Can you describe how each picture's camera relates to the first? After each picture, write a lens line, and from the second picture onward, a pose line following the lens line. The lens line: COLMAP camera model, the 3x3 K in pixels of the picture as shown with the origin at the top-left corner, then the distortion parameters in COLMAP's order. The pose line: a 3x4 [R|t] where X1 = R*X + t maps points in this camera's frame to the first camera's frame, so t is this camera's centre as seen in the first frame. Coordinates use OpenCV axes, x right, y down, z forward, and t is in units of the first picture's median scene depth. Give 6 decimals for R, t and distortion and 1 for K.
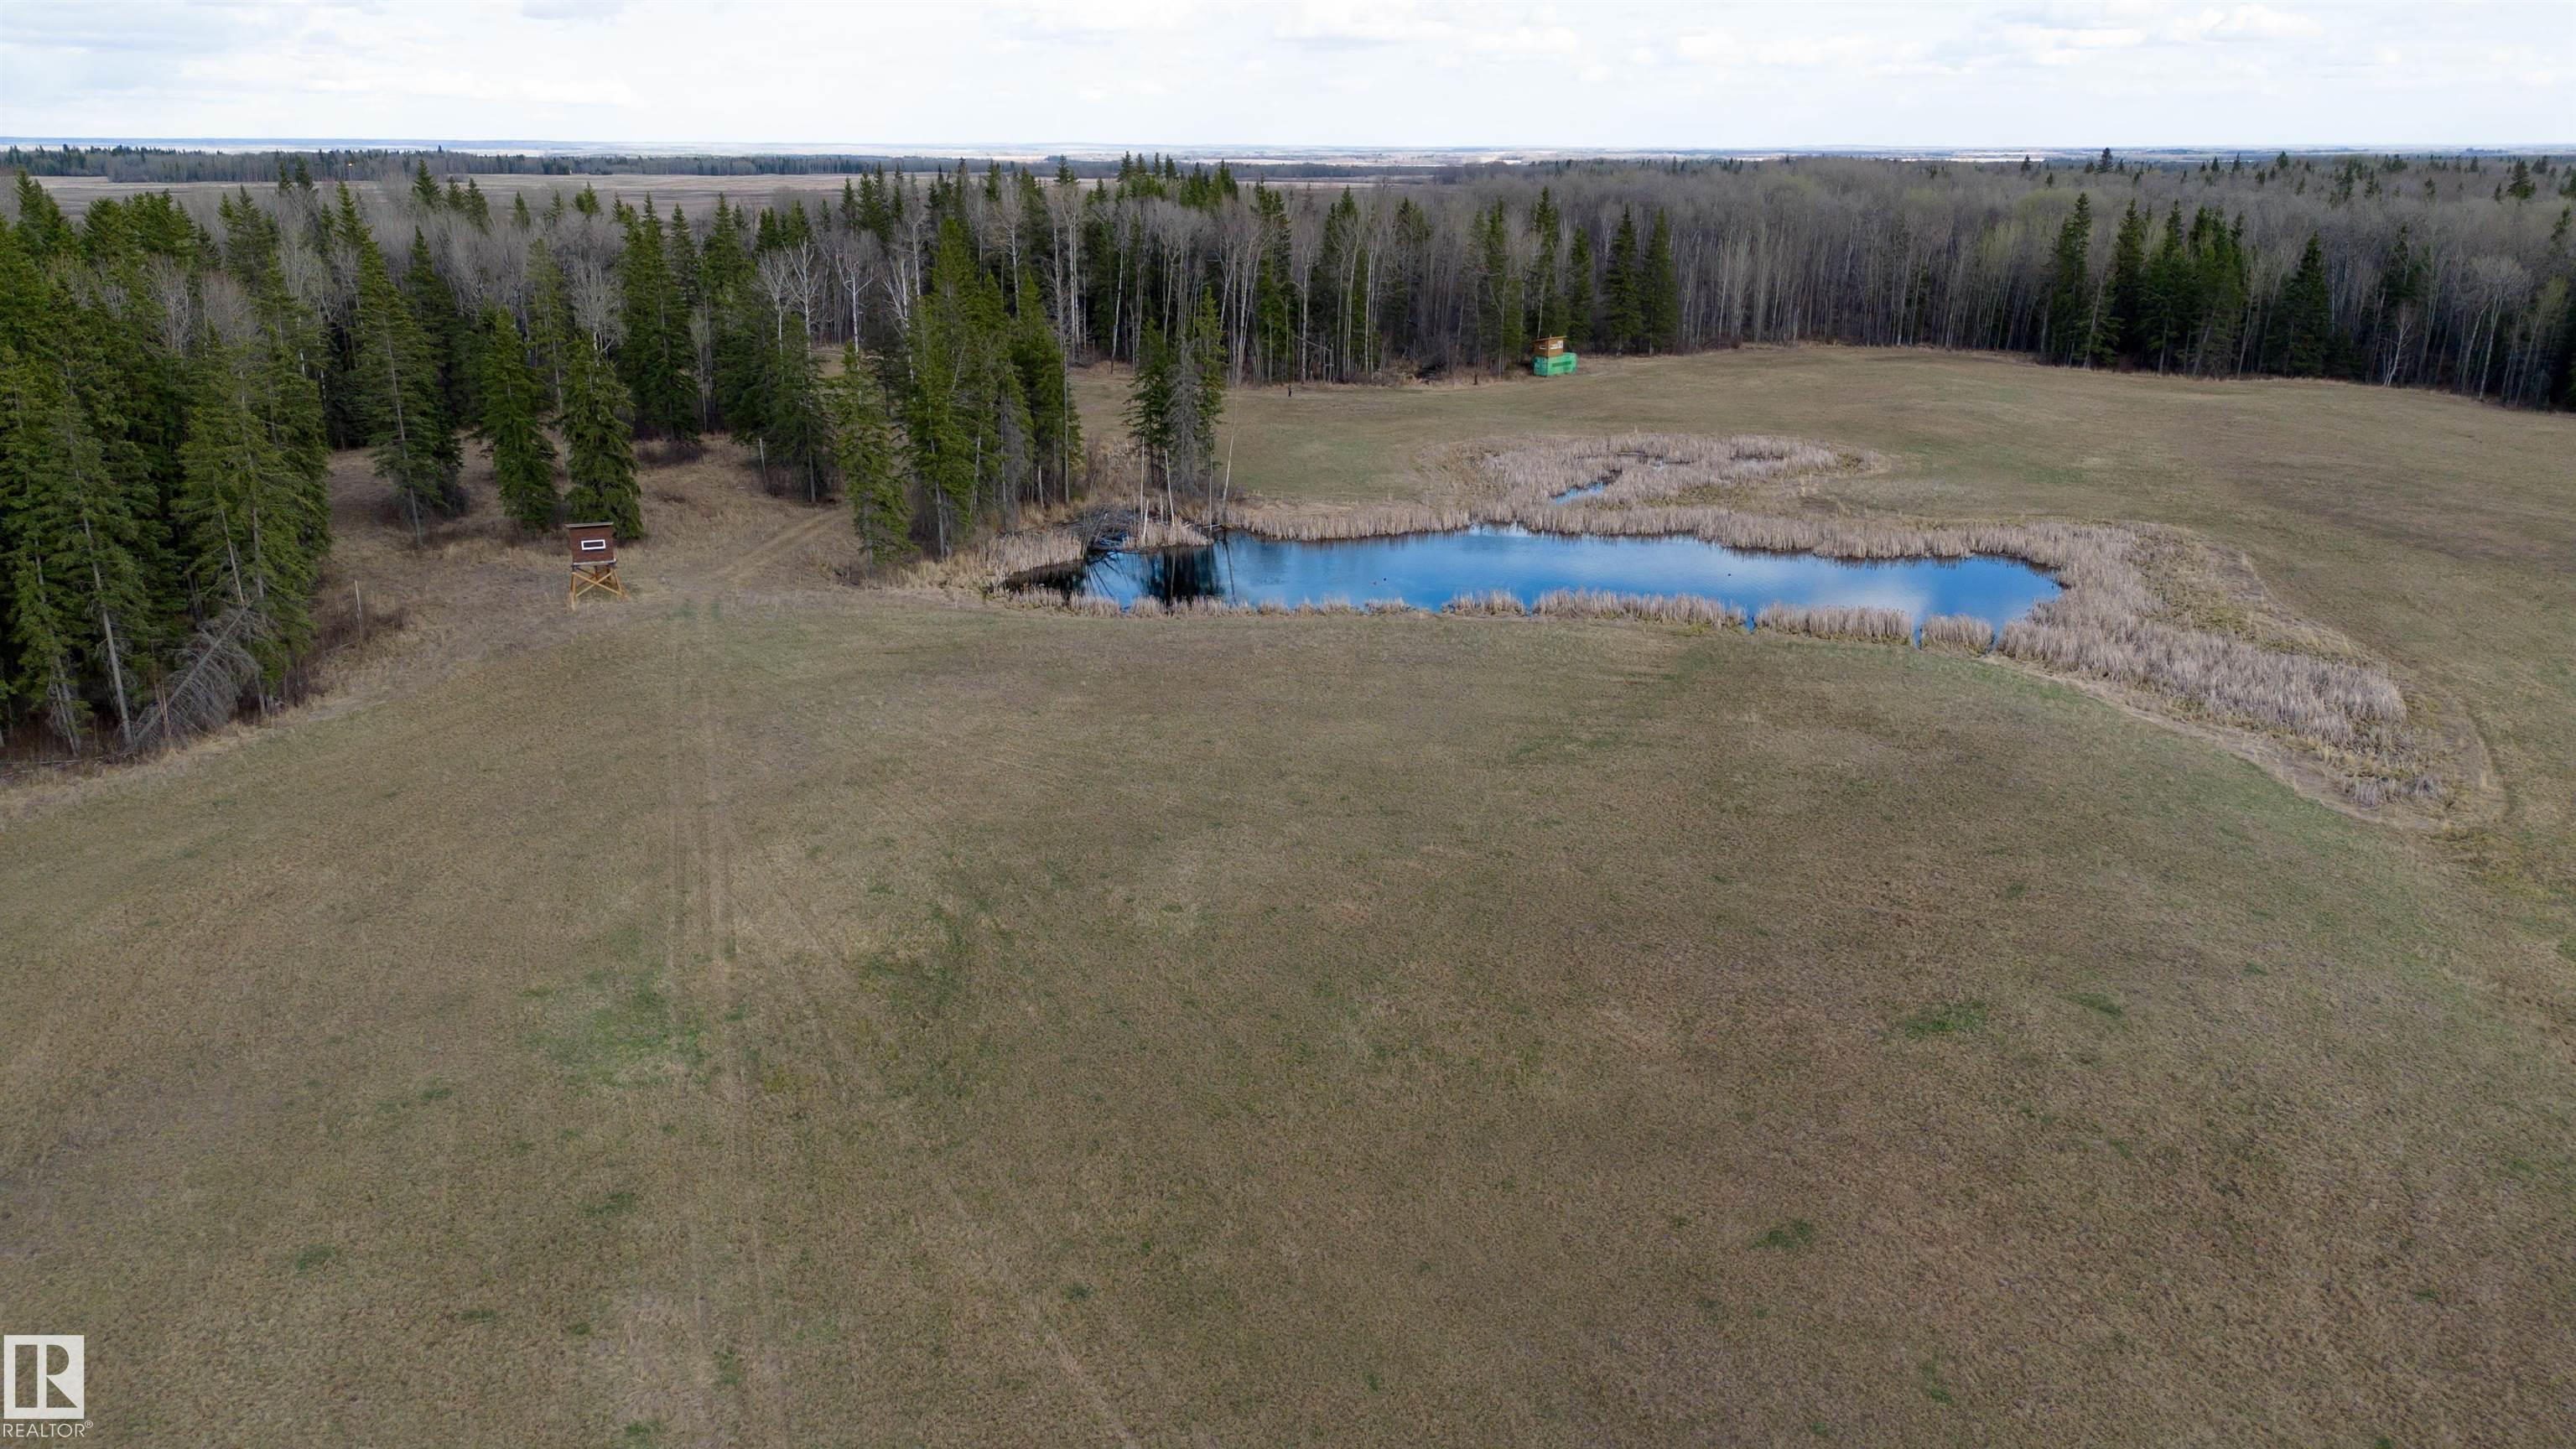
lens RADIAL K [[1746.7, 0, 1286.6], [0, 1746.7, 728.9], [0, 0, 1]] dist [0.037665, -0.031609]
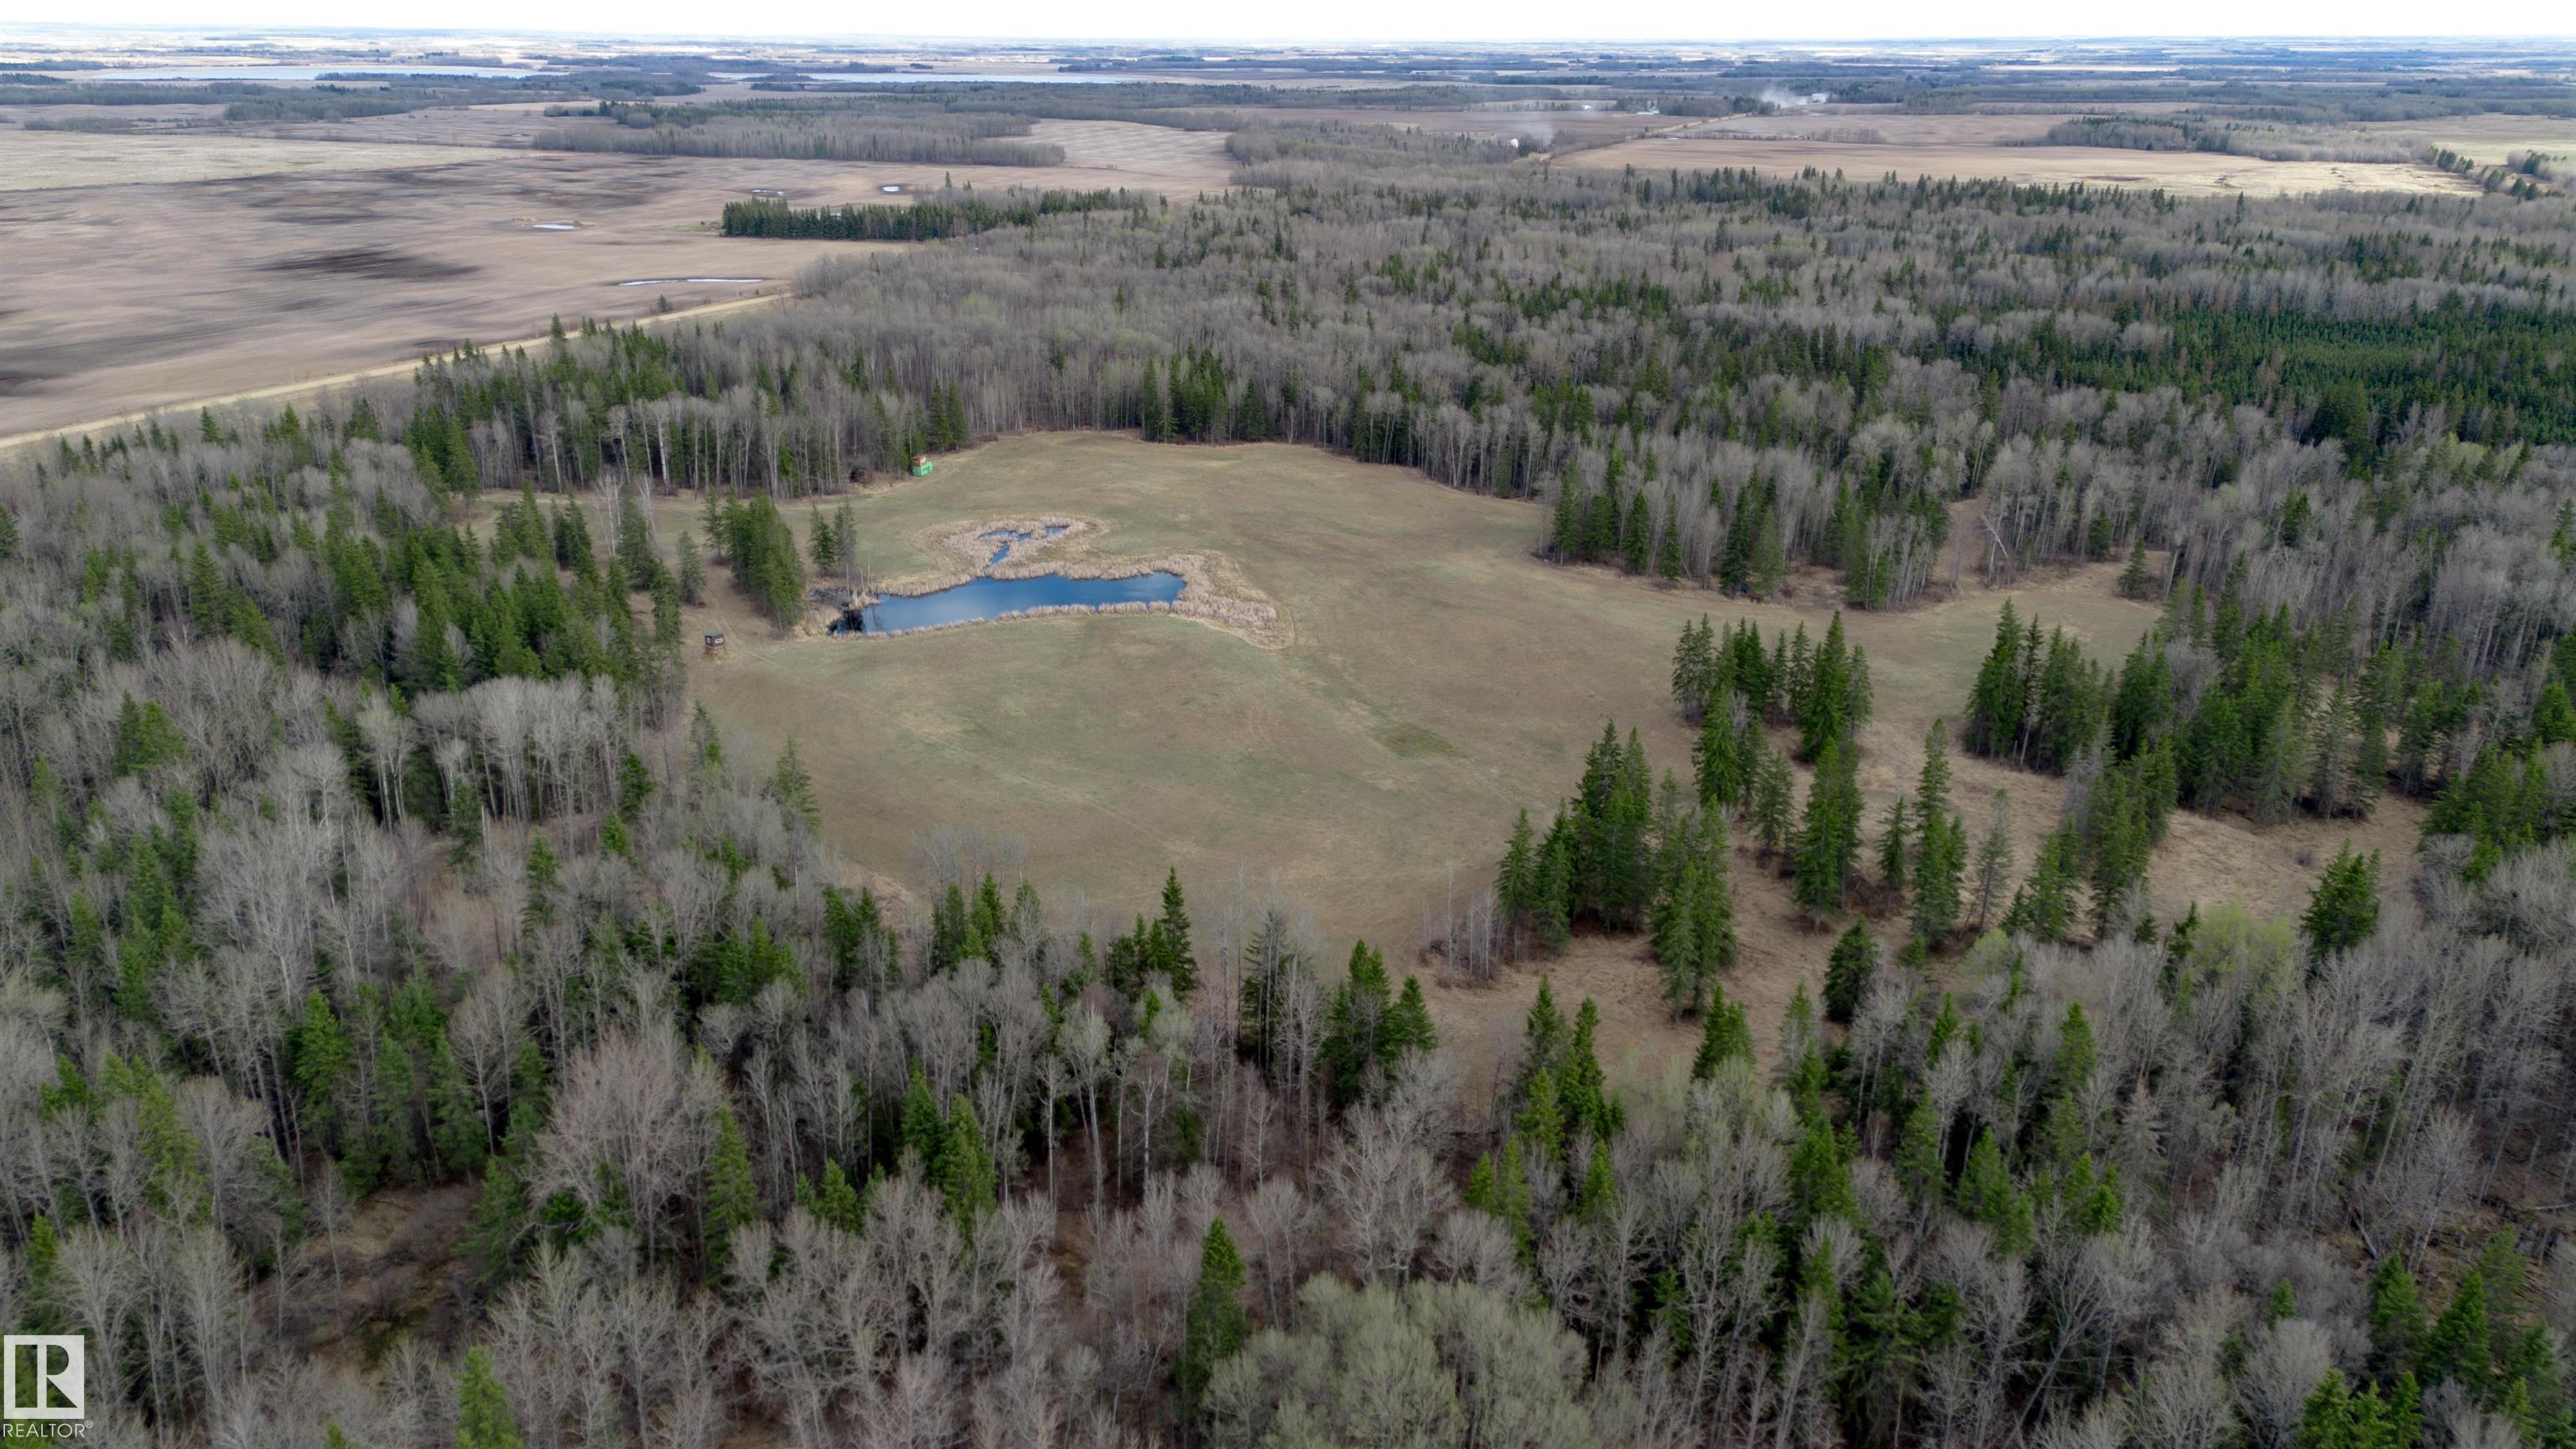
lens RADIAL K [[1746.7, 0, 1288.5], [0, 1746.7, 725.3], [0, 0, 1]] dist [0.037665, -0.031609]
pose [[0.871501, -0.165324, 0.461686, -0.835144], [0.137645, 0.986080, 0.093277, -0.095966], [-0.470680, -0.017743, 0.882126, -1.749080]]
